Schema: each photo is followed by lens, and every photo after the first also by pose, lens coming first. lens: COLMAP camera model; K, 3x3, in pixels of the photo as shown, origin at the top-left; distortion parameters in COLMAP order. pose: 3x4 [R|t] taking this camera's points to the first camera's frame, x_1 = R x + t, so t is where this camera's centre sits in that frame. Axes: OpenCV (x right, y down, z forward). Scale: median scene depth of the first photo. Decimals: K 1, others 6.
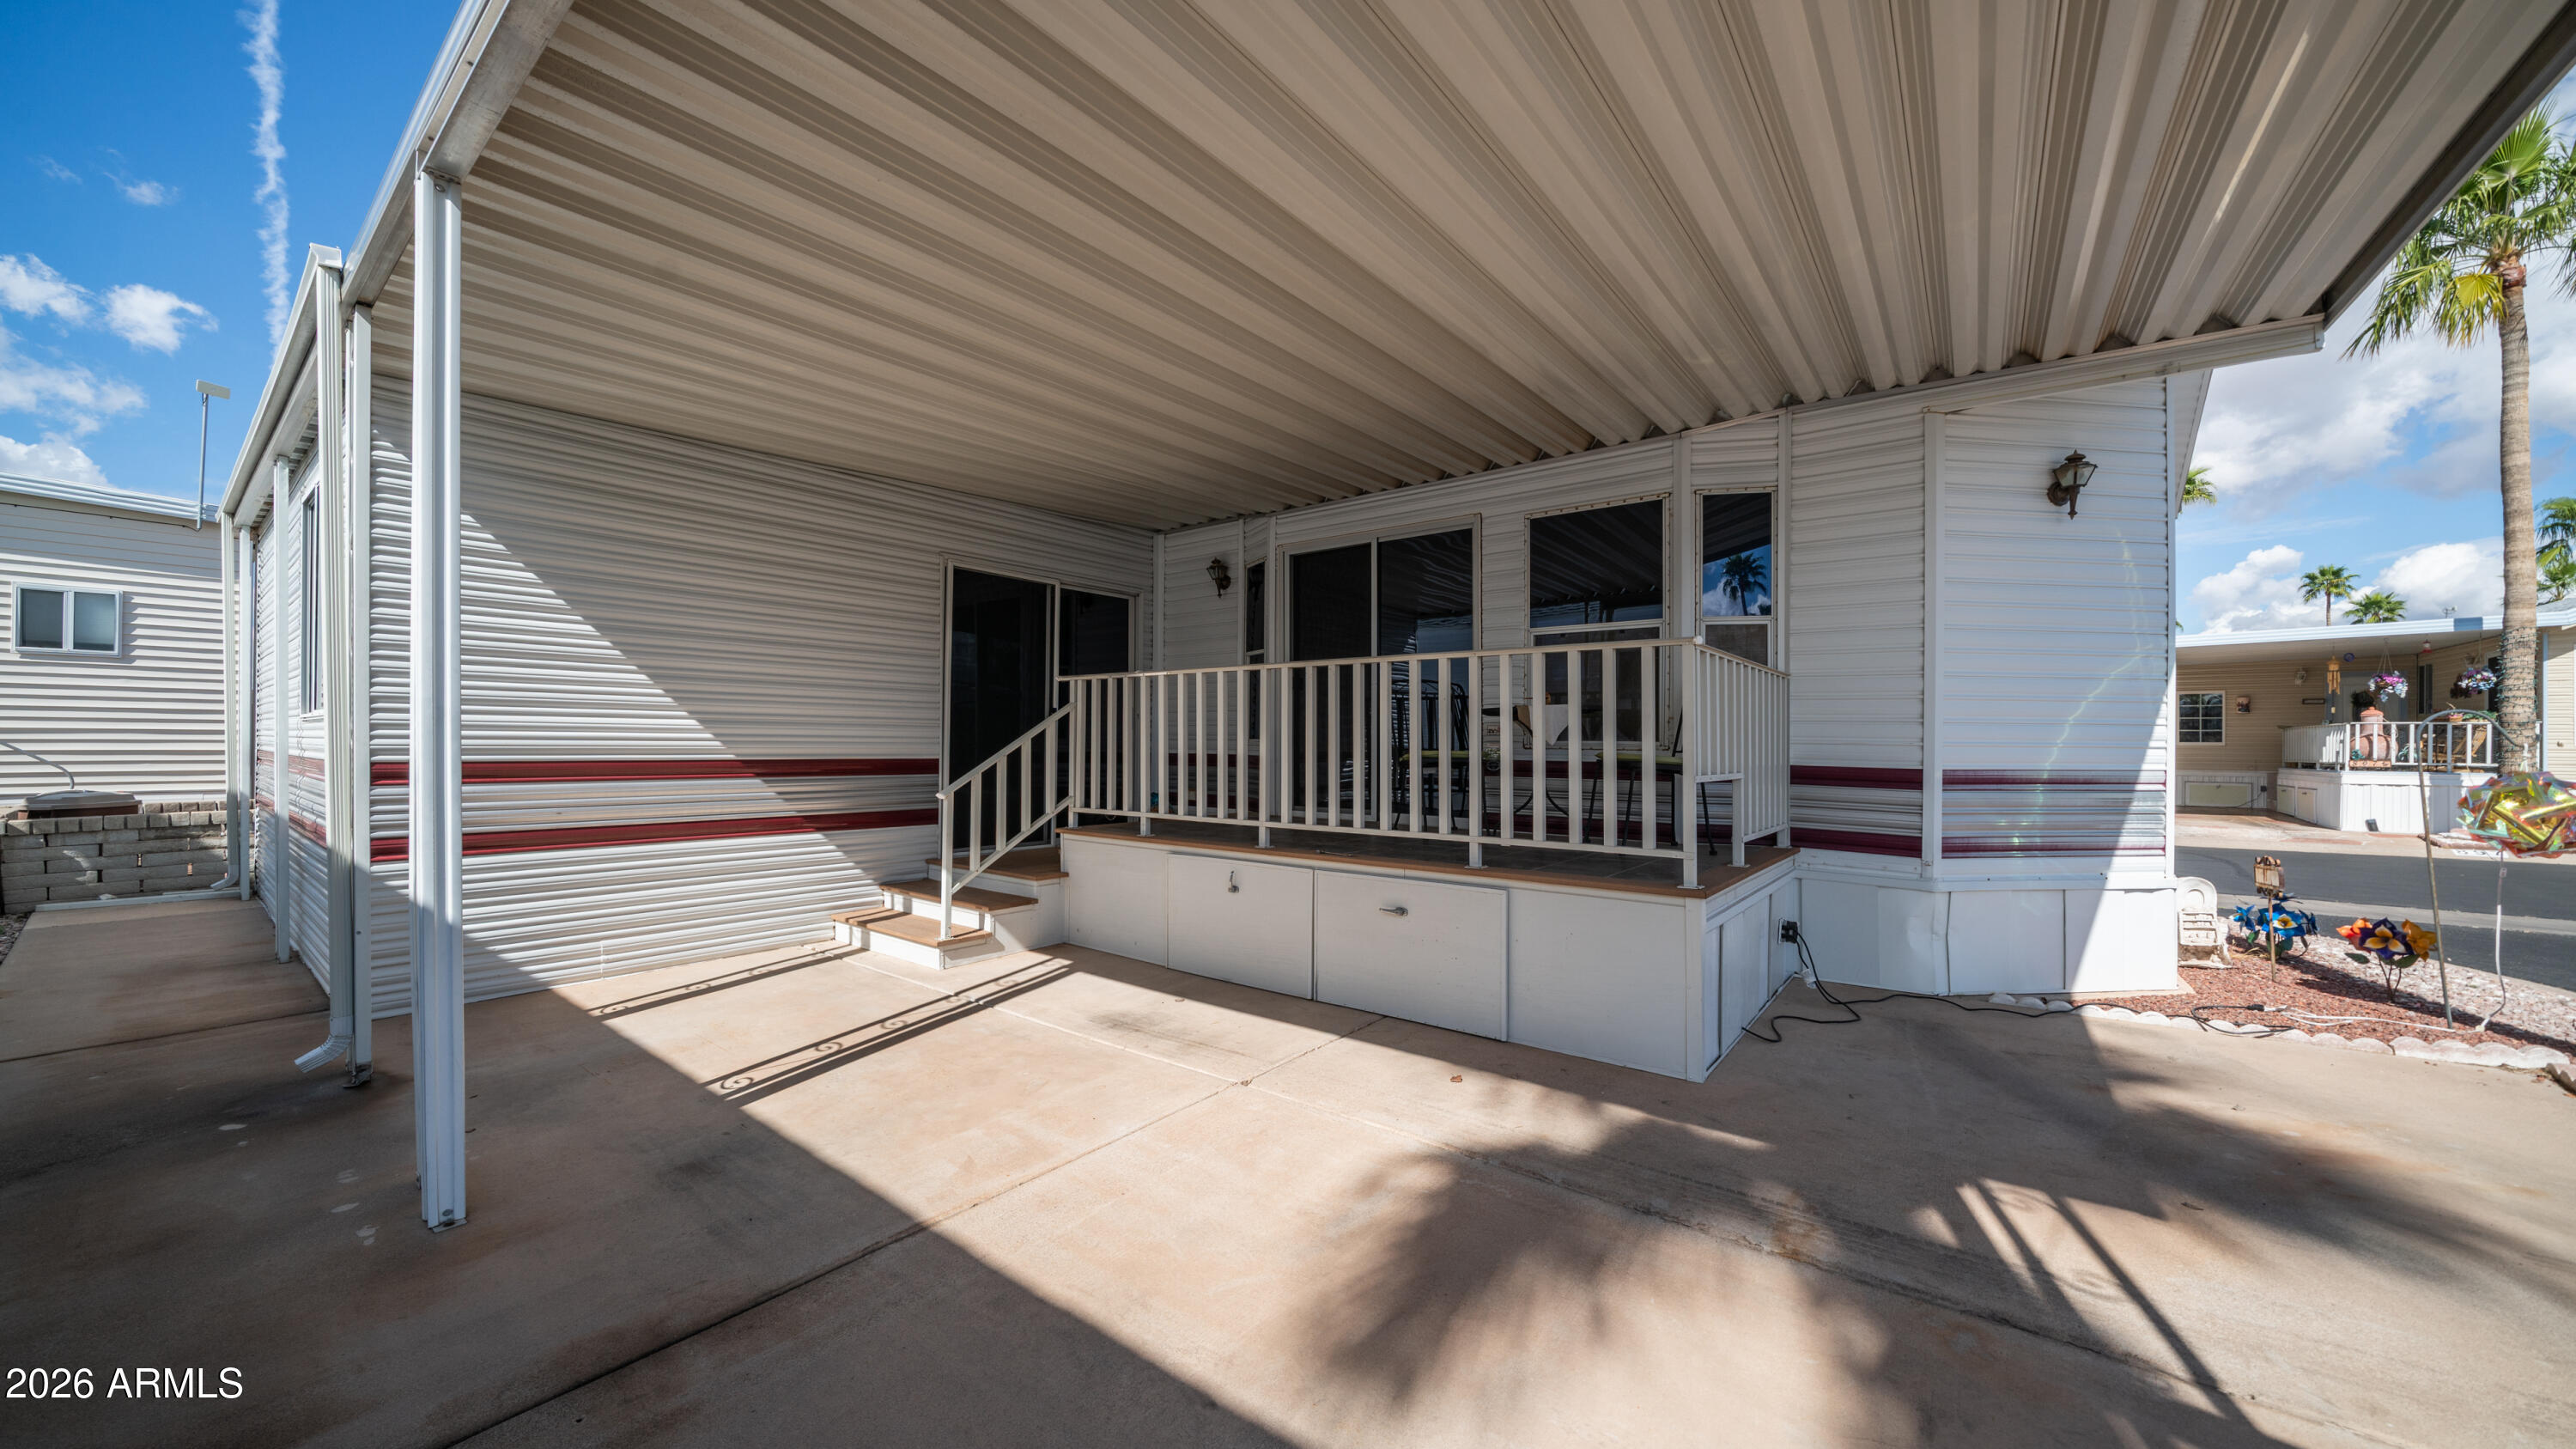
lens RADIAL K [[896.5, 0, 1284.7], [0, 896.5, 739.9], [0, 0, 1]] dist [-0.000798, 0.000086]
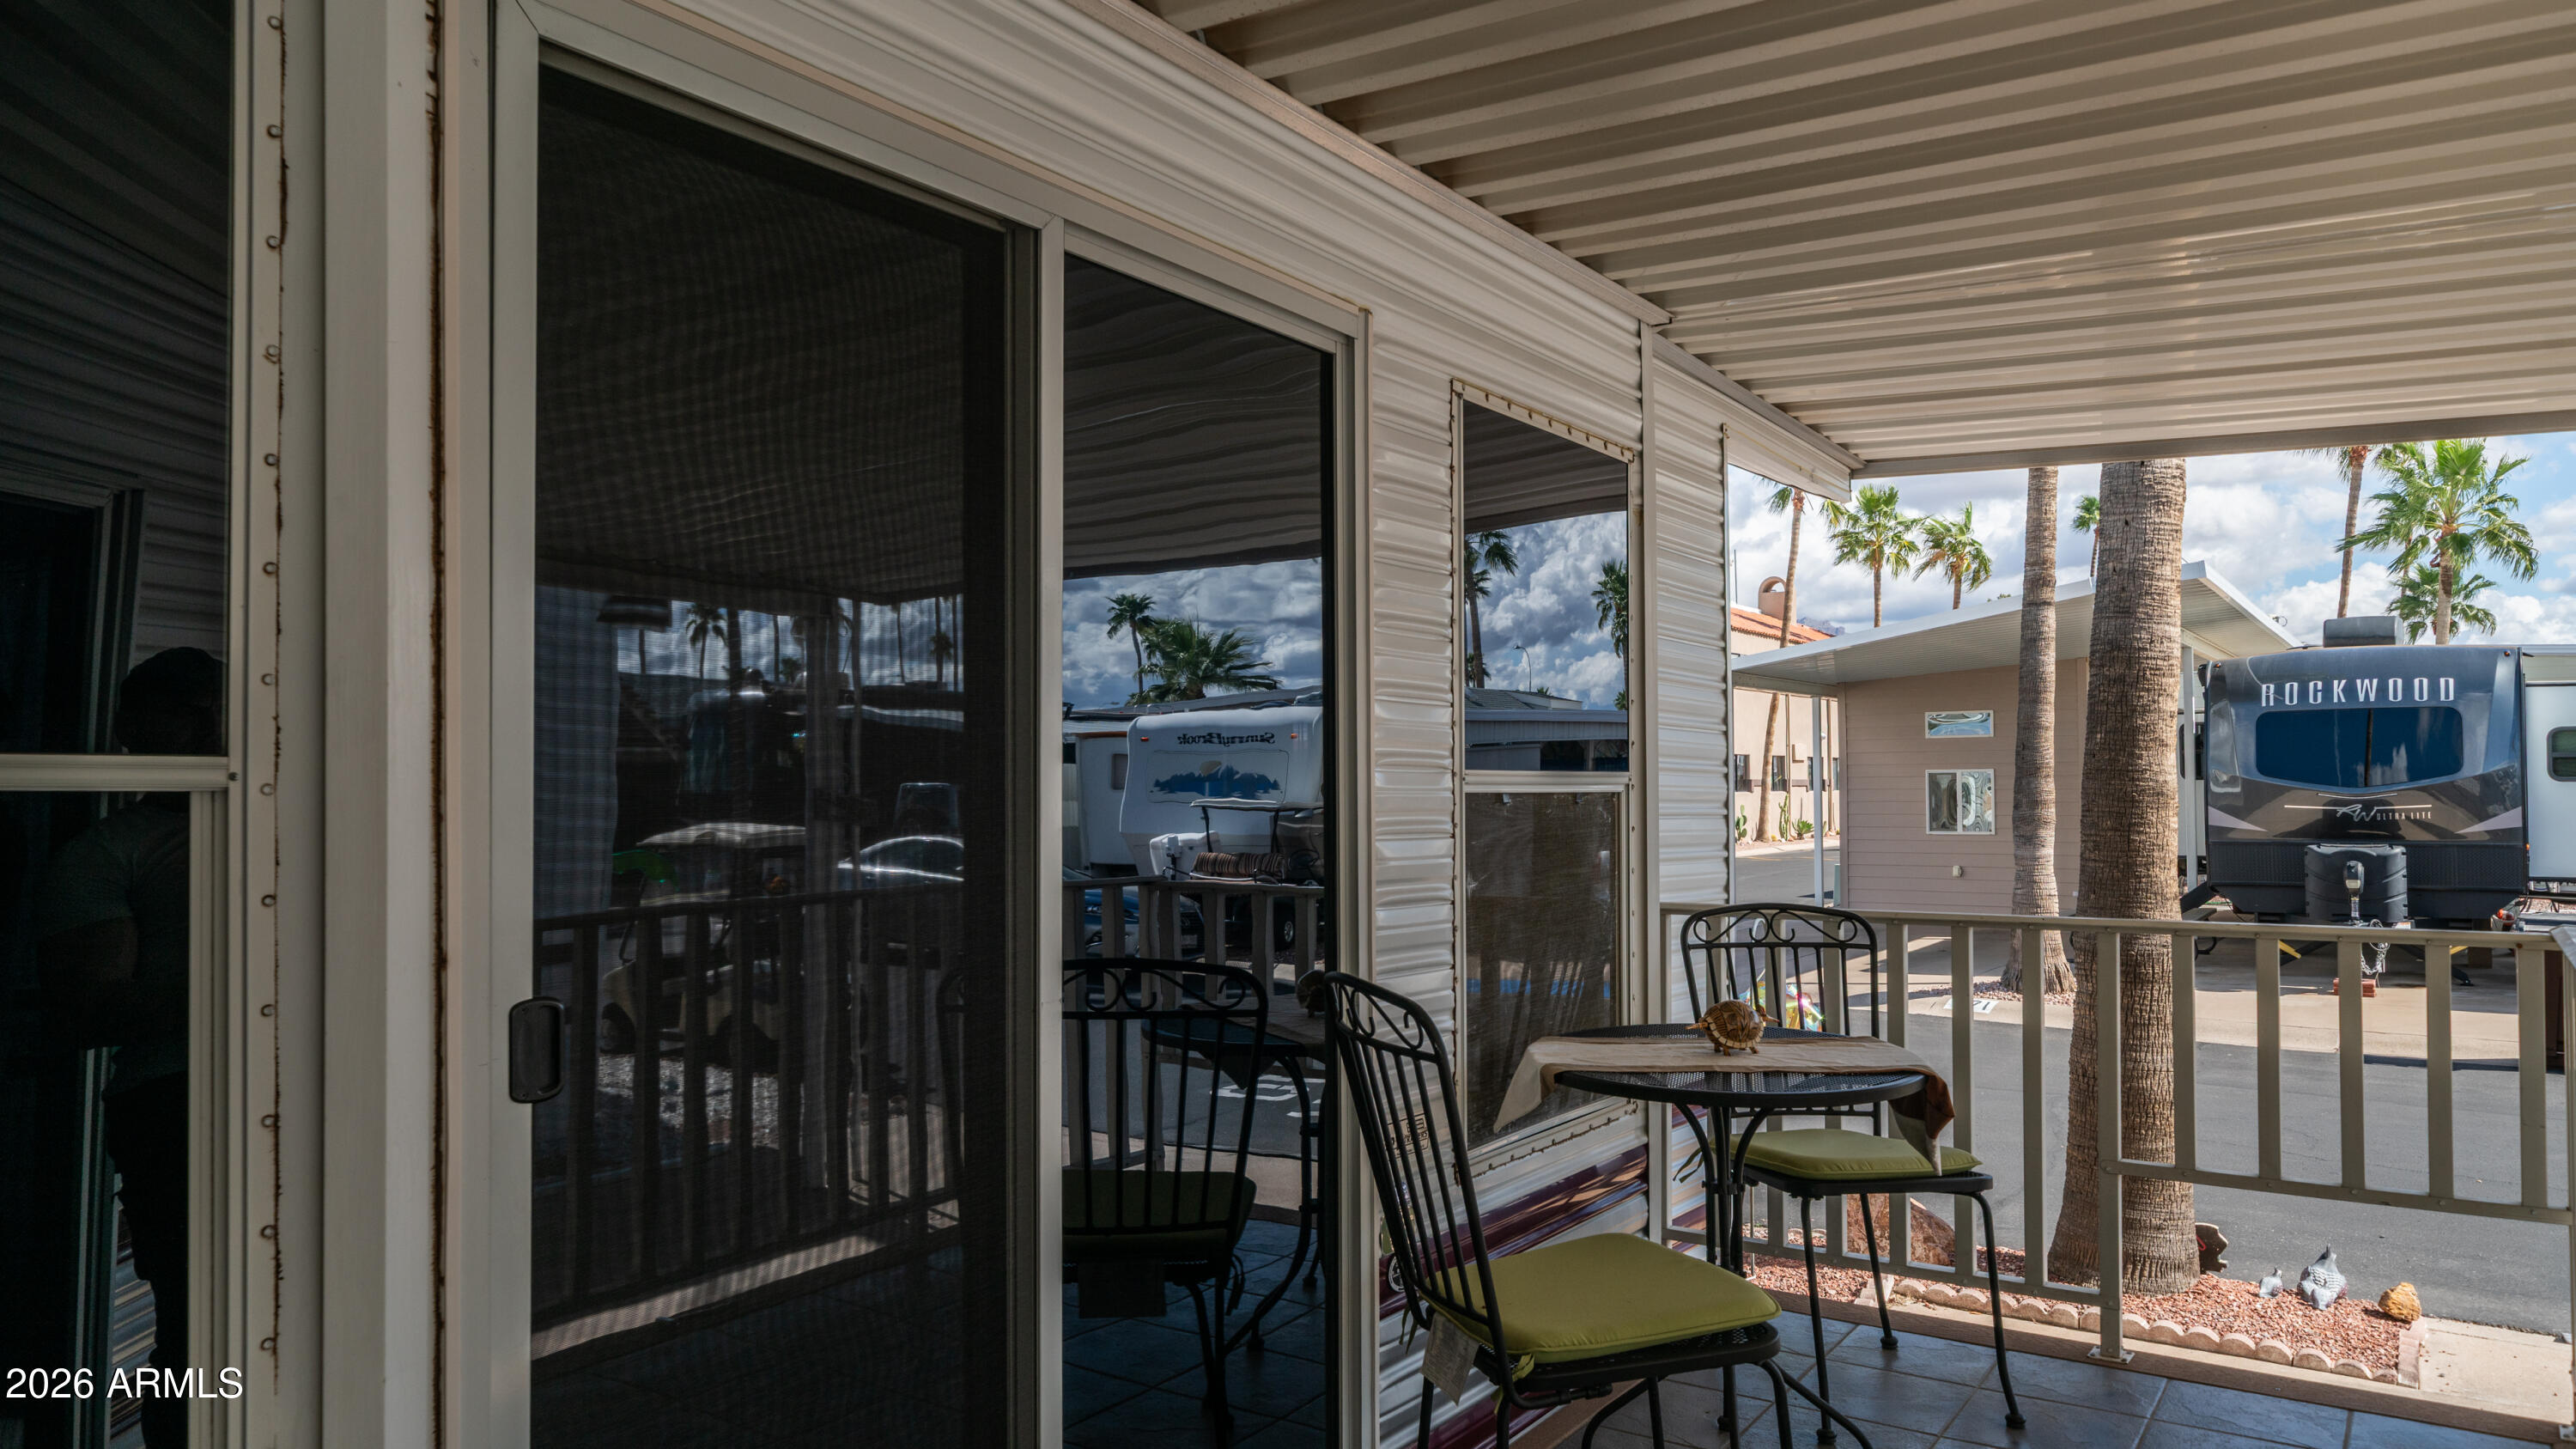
lens RADIAL K [[1737.4, 0, 1287.2], [0, 1737.4, 737.7], [0, 0, 1]] dist [0.006302, 0.002194]
pose [[-0.057801, 0.023397, 0.998054, -0.338466], [0.001306, 0.999726, -0.023361, -0.141805], [-0.998327, -0.000047, -0.057816, 1.269476]]
